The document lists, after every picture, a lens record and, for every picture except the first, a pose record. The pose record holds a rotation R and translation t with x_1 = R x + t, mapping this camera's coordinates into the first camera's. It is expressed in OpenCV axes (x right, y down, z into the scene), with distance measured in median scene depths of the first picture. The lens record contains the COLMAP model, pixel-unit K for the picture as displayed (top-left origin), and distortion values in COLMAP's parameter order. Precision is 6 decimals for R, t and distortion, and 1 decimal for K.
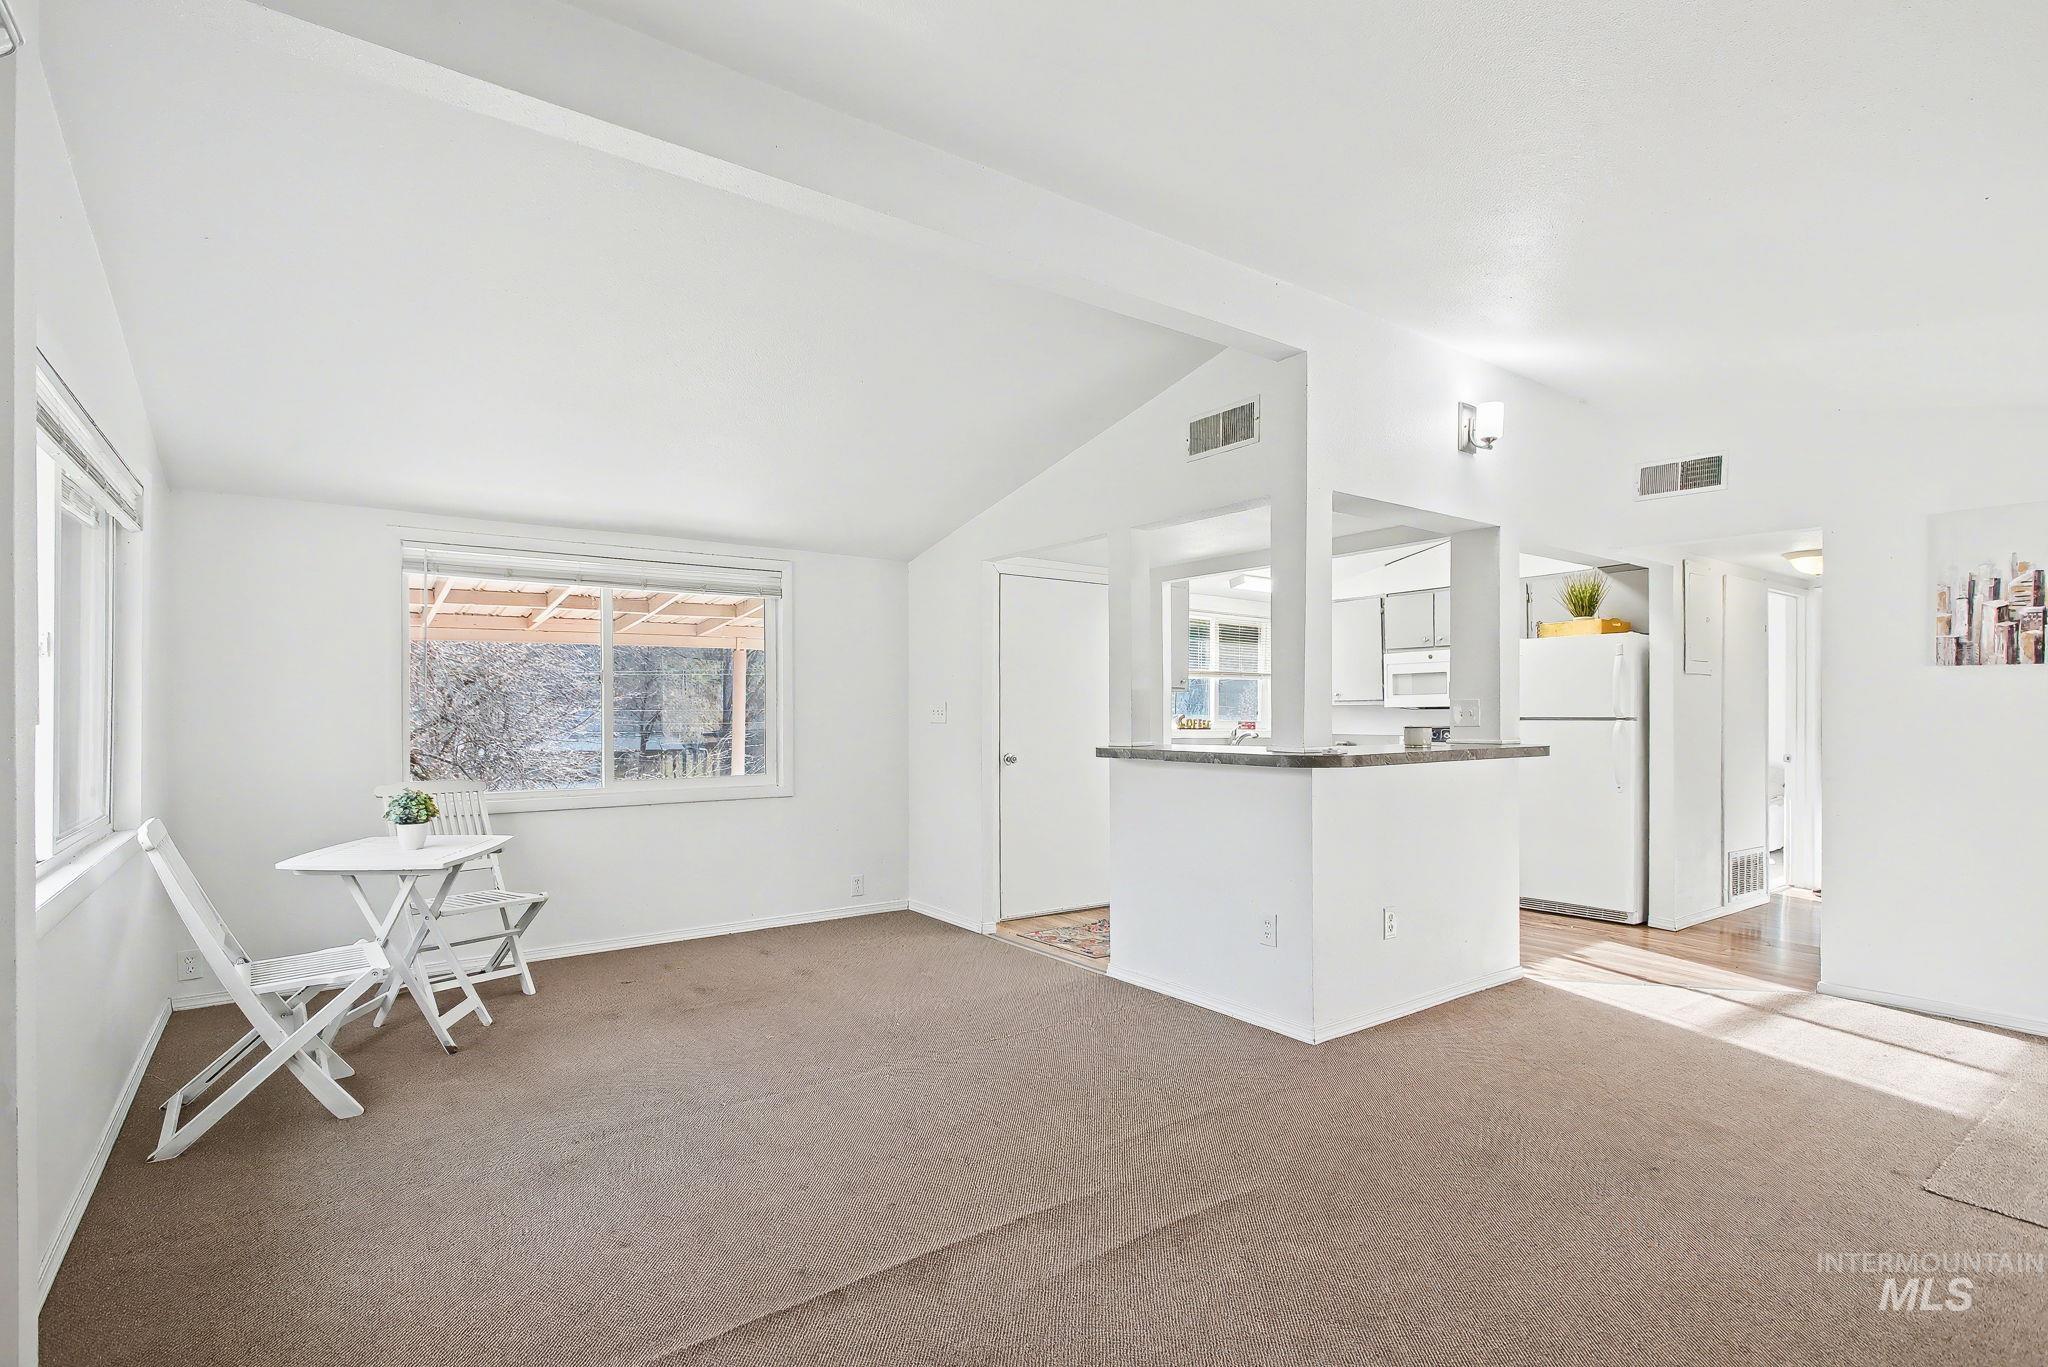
lens RADIAL K [[962.4, 0, 1024.0], [0, 962.4, 683.5], [0, 0, 1]] dist [0.001135, 0.000263]
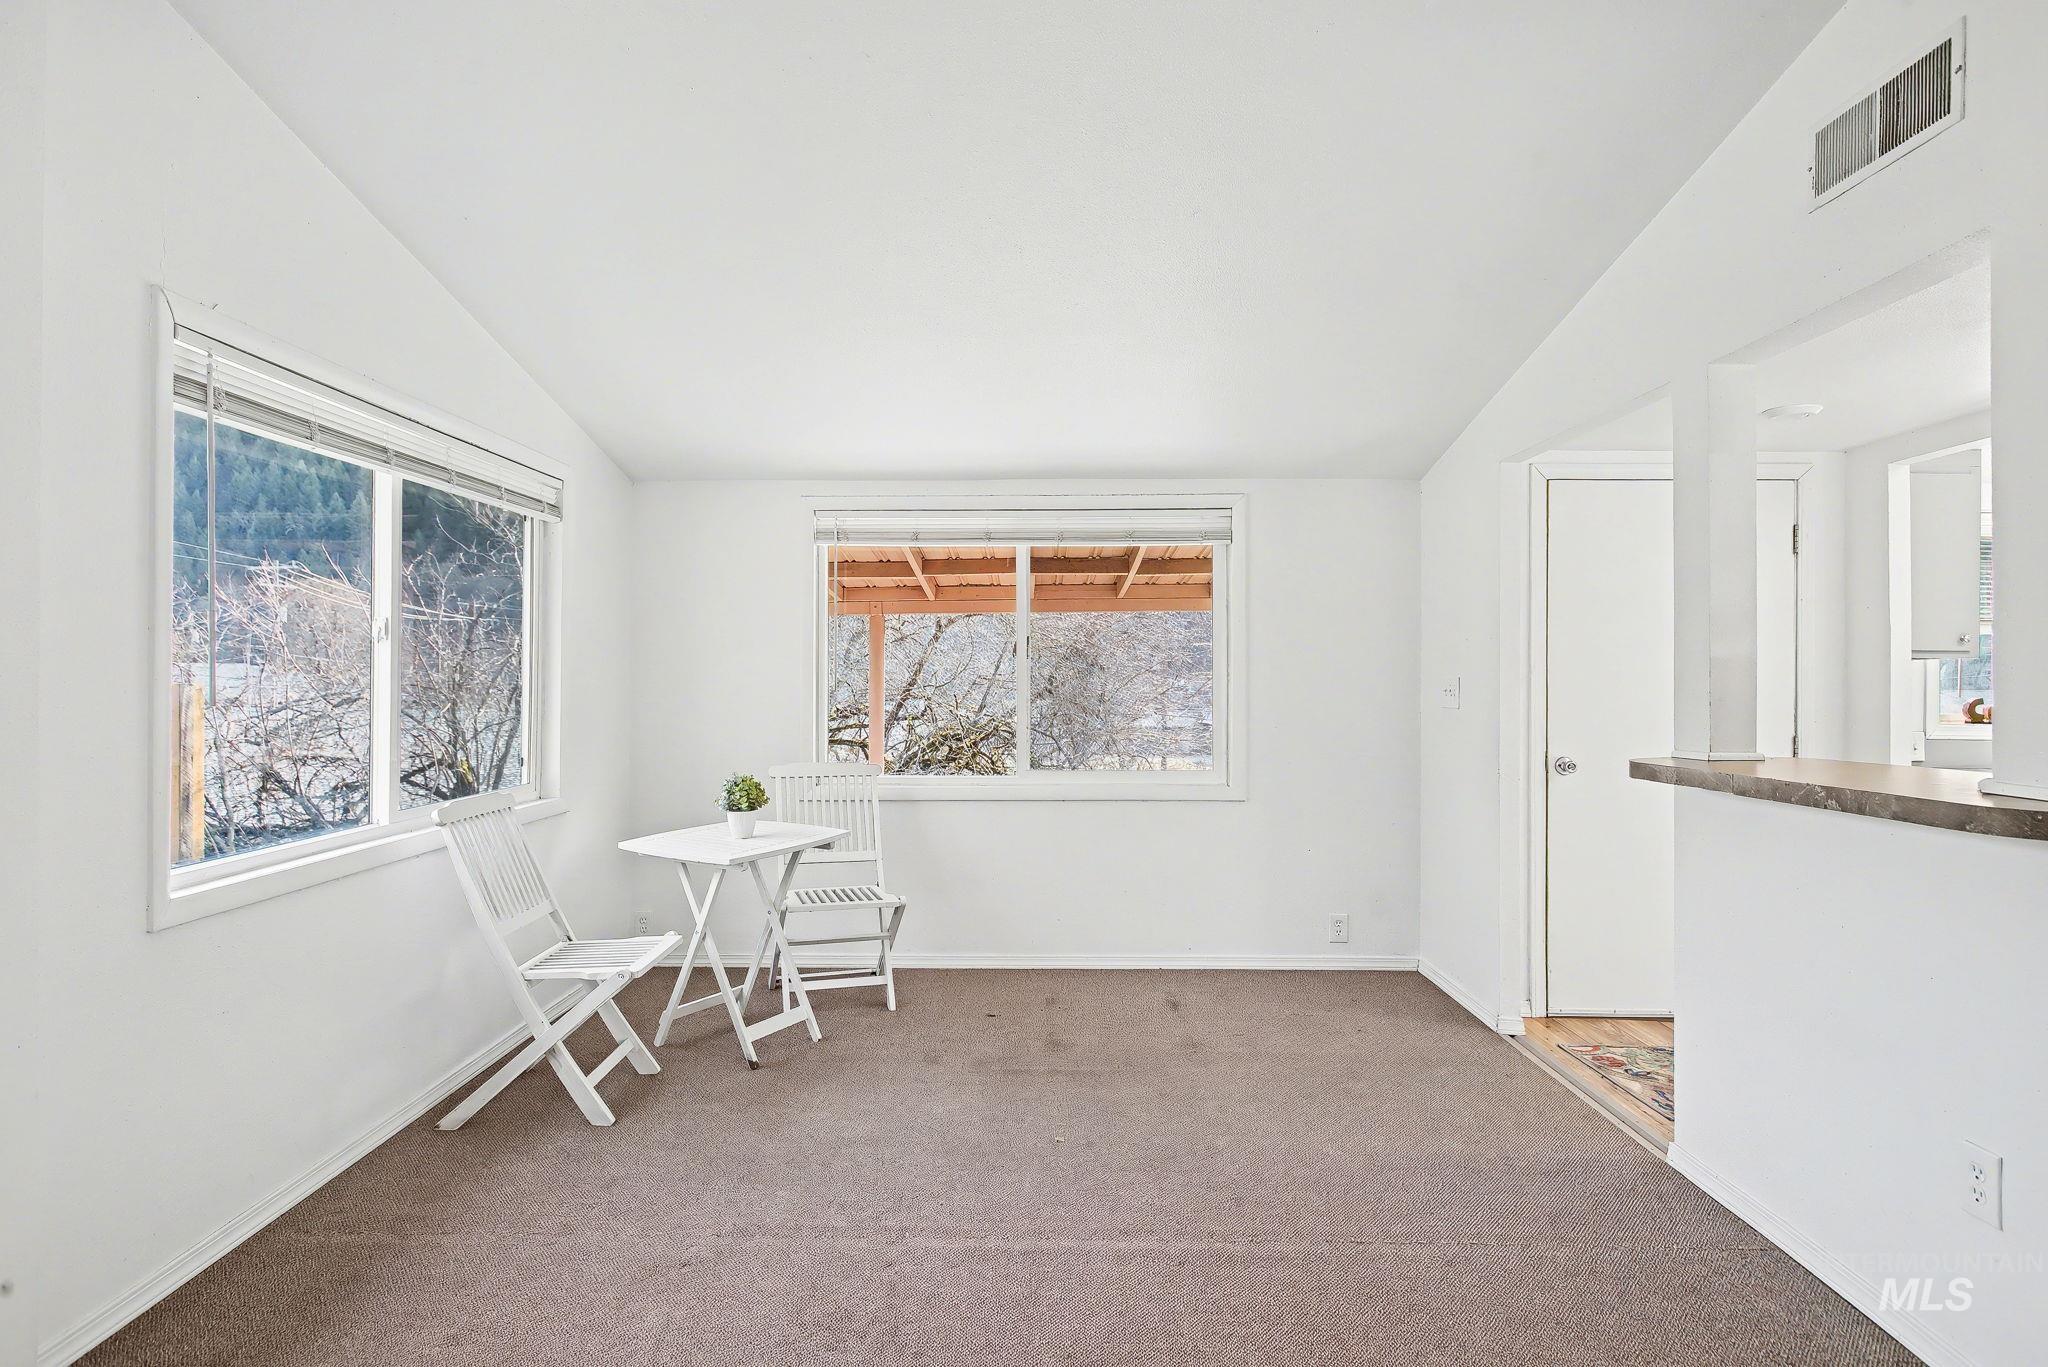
lens RADIAL K [[1067.3, 0, 1024.8], [0, 1067.3, 661.3], [0, 0, 1]] dist [-0.004288, -0.000676]
pose [[0.795797, -0.008685, -0.605501, 0.176266], [0.014497, 0.999884, 0.004711, 0.000051], [0.605390, -0.012527, 0.795831, 0.291144]]
